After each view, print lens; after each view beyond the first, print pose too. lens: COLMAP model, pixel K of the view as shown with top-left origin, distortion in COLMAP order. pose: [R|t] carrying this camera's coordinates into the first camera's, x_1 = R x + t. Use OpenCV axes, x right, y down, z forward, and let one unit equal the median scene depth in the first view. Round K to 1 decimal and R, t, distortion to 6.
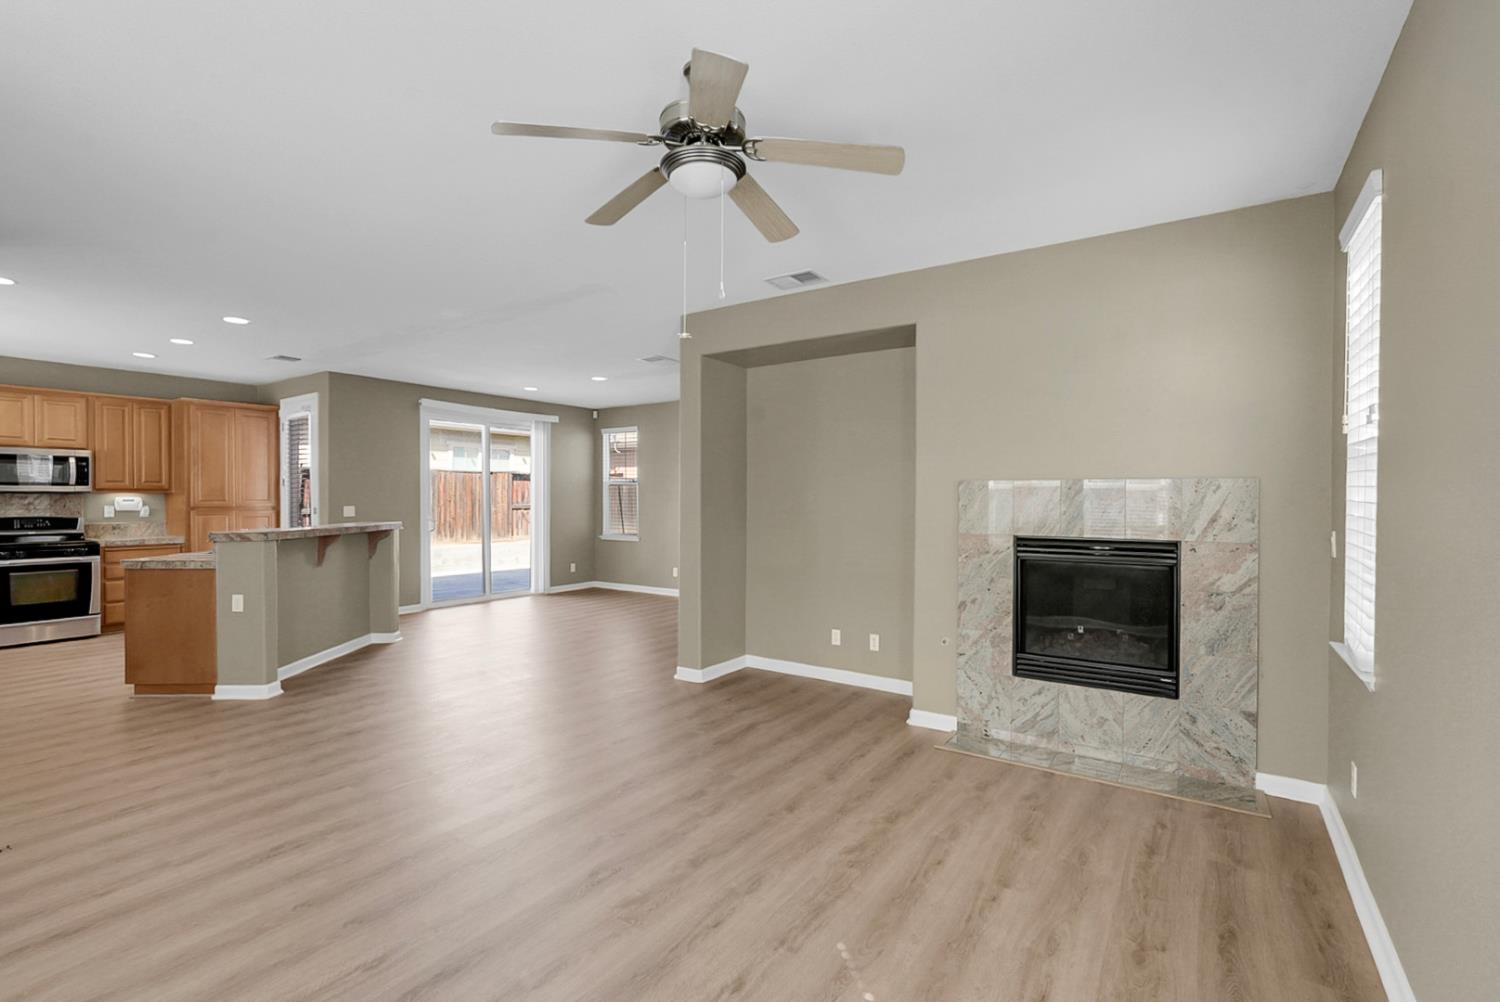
lens RADIAL K [[681.4, 0, 754.8], [0, 681.4, 502.3], [0, 0, 1]] dist [-0.015066, 0.001302]
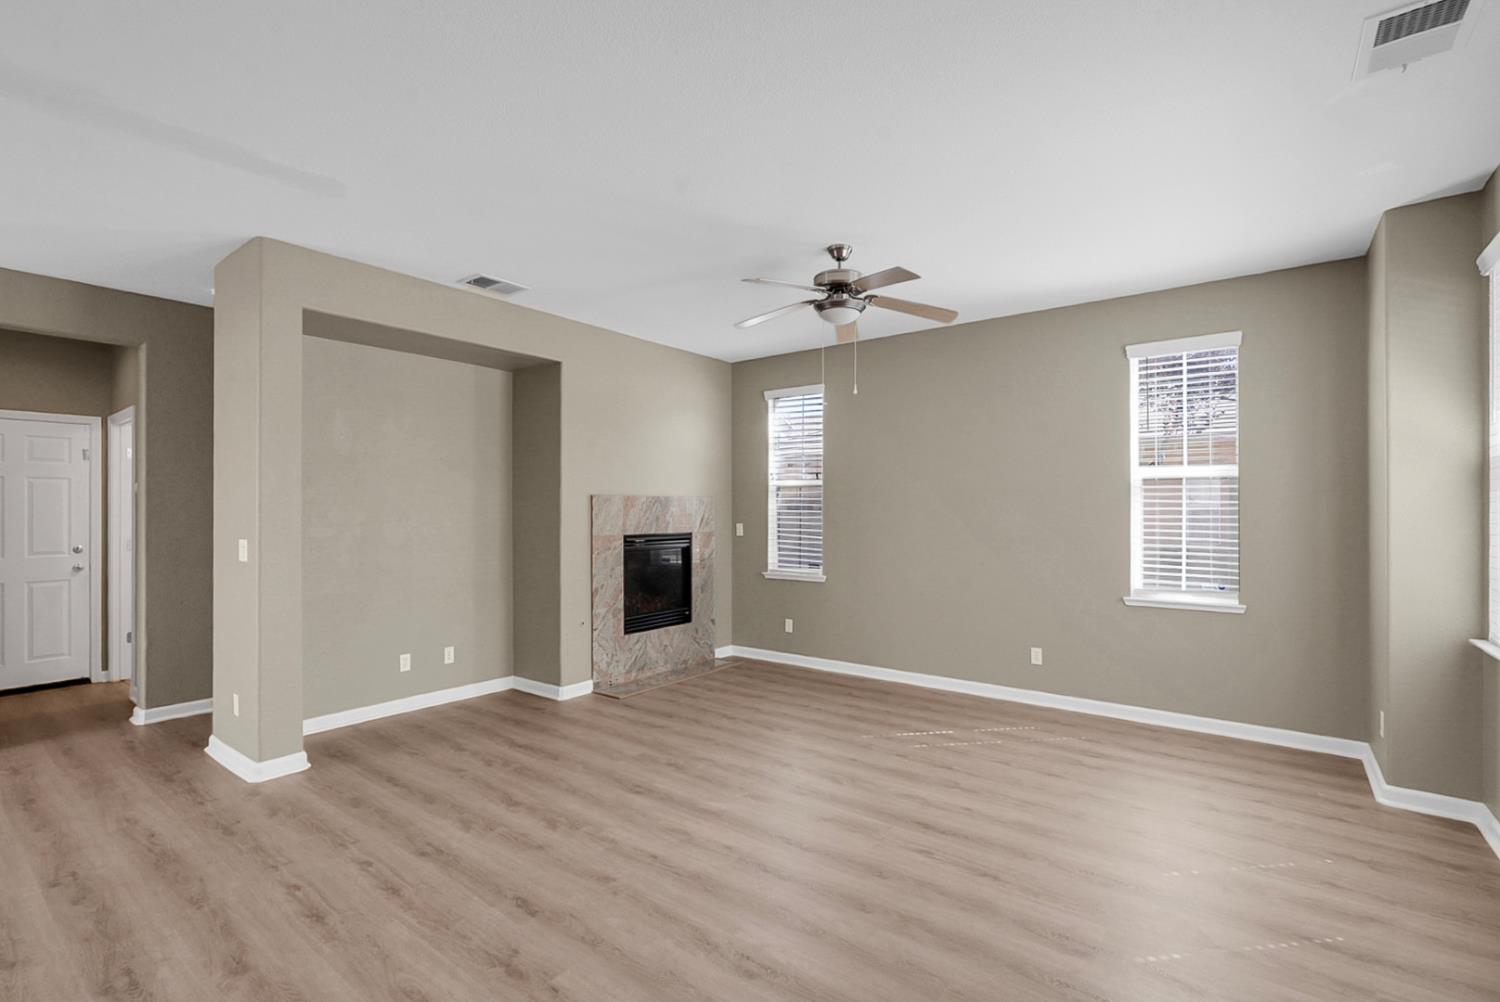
lens RADIAL K [[681.4, 0, 754.8], [0, 681.4, 502.3], [0, 0, 1]] dist [-0.015066, 0.001302]
pose [[0.044369, 0.009209, 0.998973, -0.590036], [0.006545, 0.999933, -0.009509, -0.002084], [-0.998994, 0.006960, 0.044306, 0.386520]]
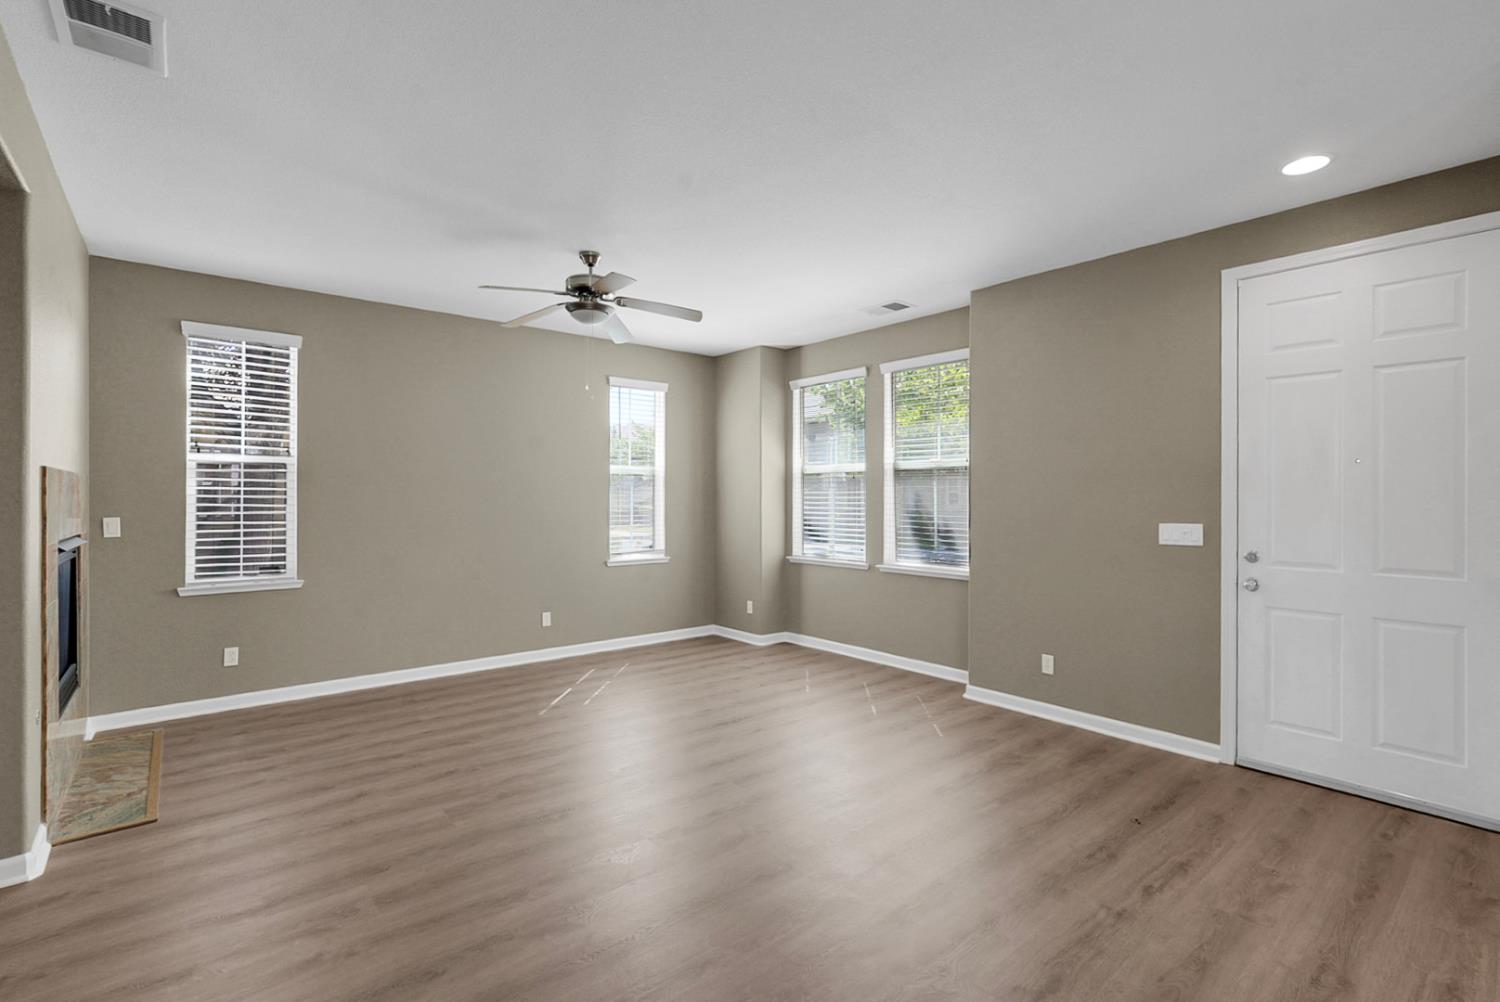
lens RADIAL K [[678.5, 0, 746.4], [0, 678.5, 494.0], [0, 0, 1]] dist [0.000098, 0.000201]
pose [[-0.963818, -0.001459, 0.266556, -0.323746], [-0.000994, 0.999998, 0.001878, -0.003929], [-0.266558, 0.001545, -0.963818, 0.888220]]
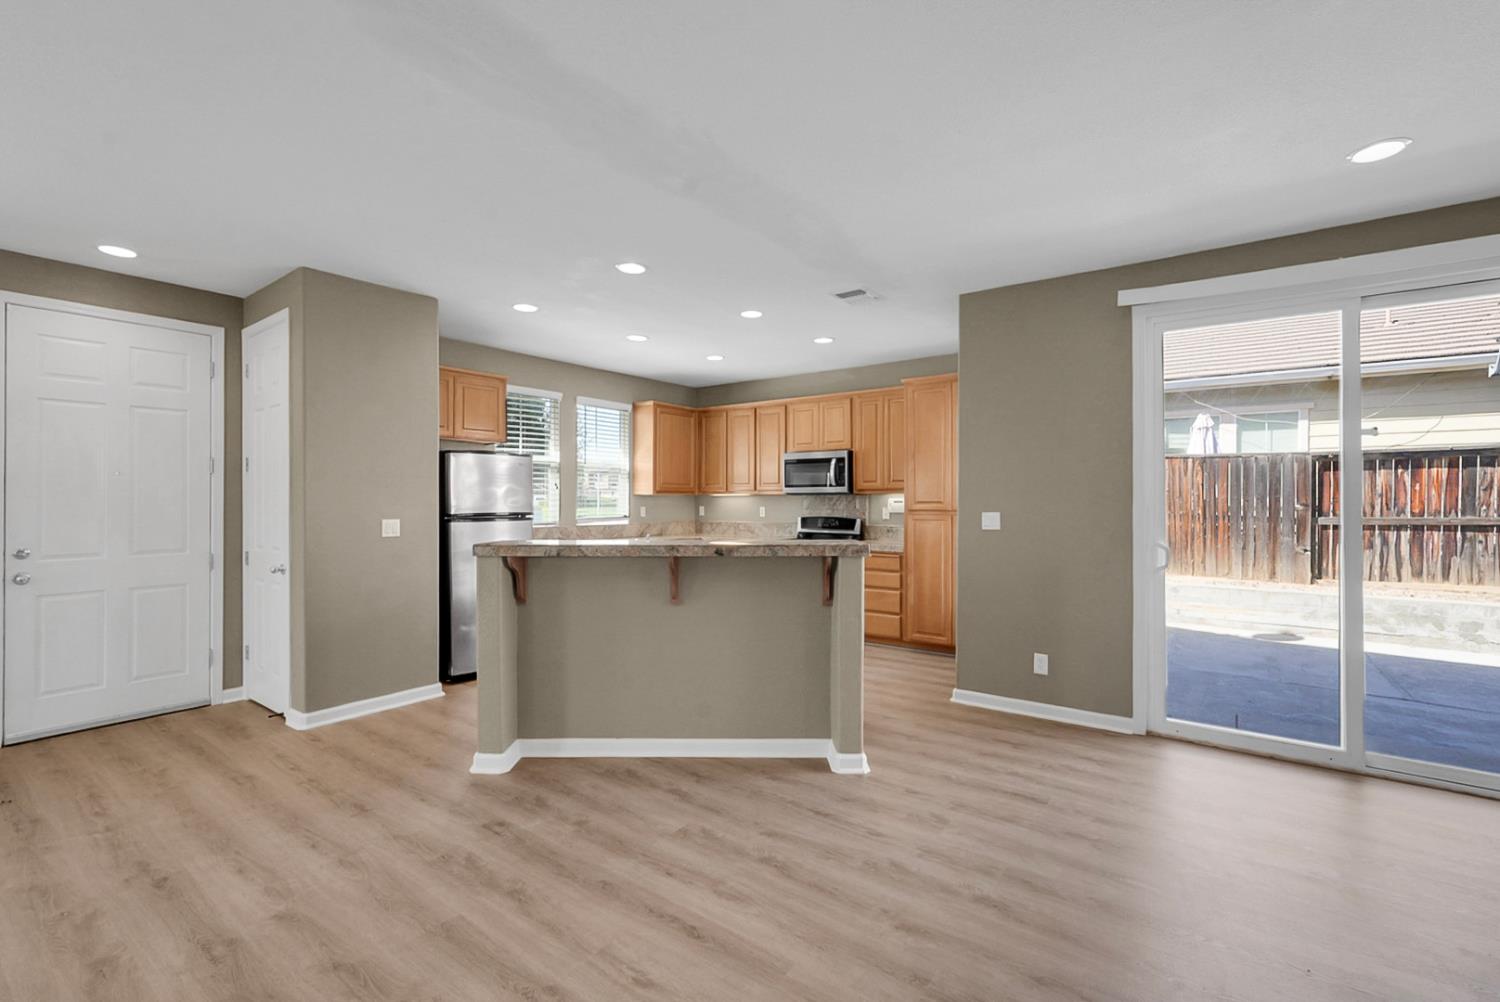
lens RADIAL K [[667.3, 0, 752.8], [0, 667.3, 494.5], [0, 0, 1]] dist [-0.001309, 0.000305]
pose [[-0.041990, -0.006533, -0.999097, -0.005870], [-0.005315, 0.999966, -0.006315, -0.006318], [0.999104, 0.005045, -0.042023, 0.939460]]
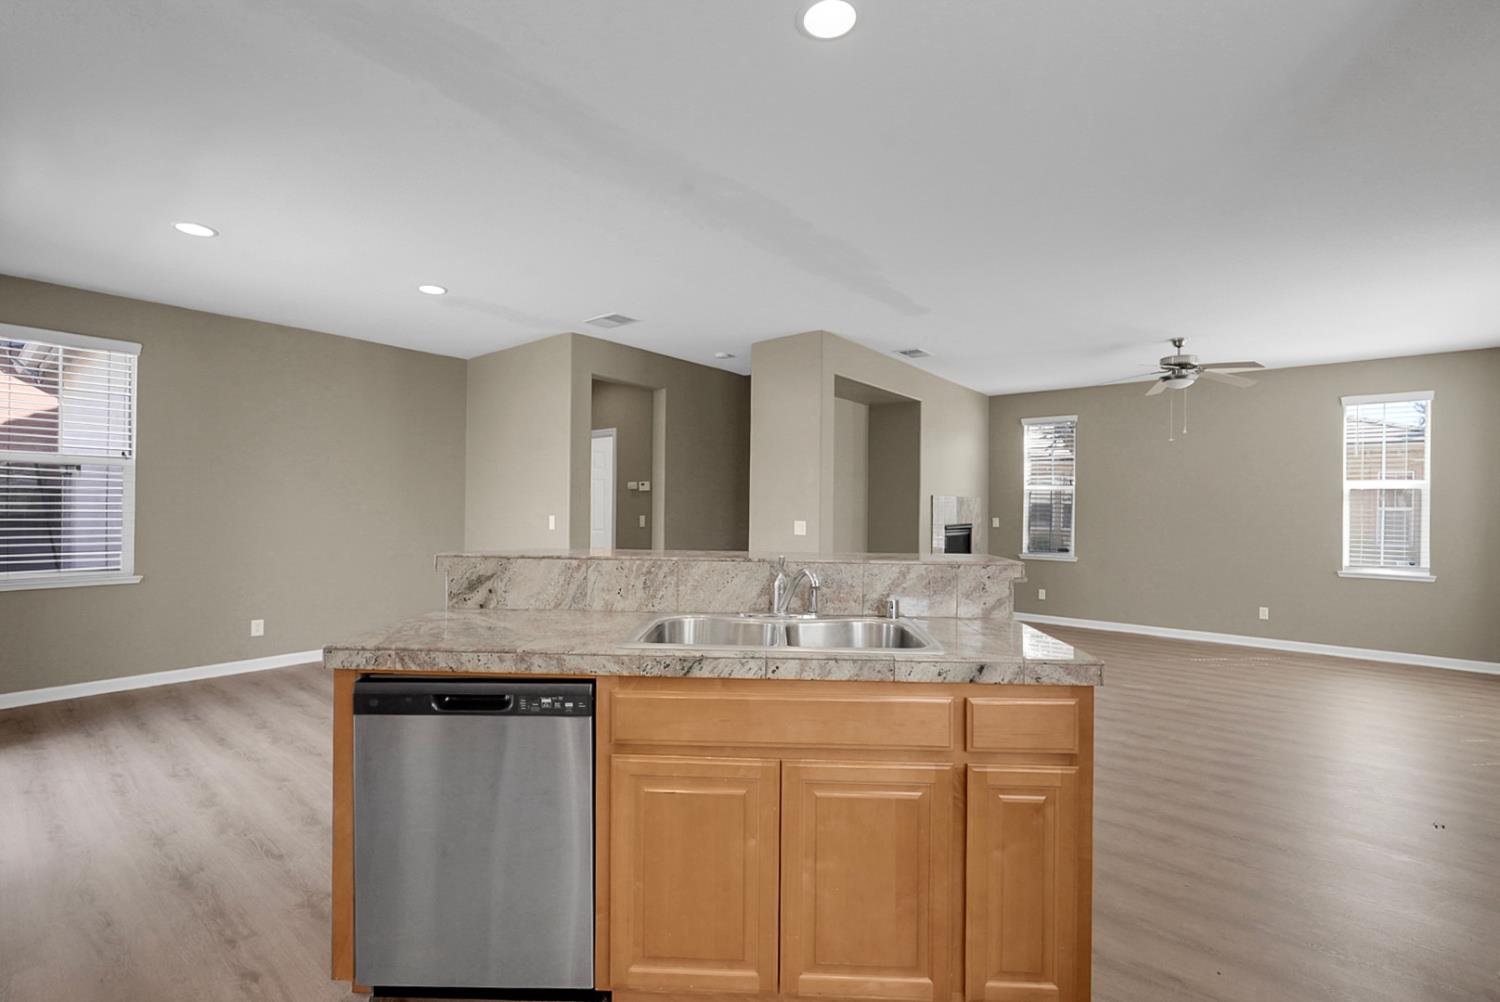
lens RADIAL K [[689.7, 0, 750.0], [0, 689.7, 501.0], [0, 0, 1]] dist [-0.000692, 0.000185]
pose [[0.065502, 0.009793, 0.997804, -0.946371], [-0.006349, 0.999936, -0.009397, 0.002242], [-0.997832, -0.005720, 0.065560, 0.831456]]
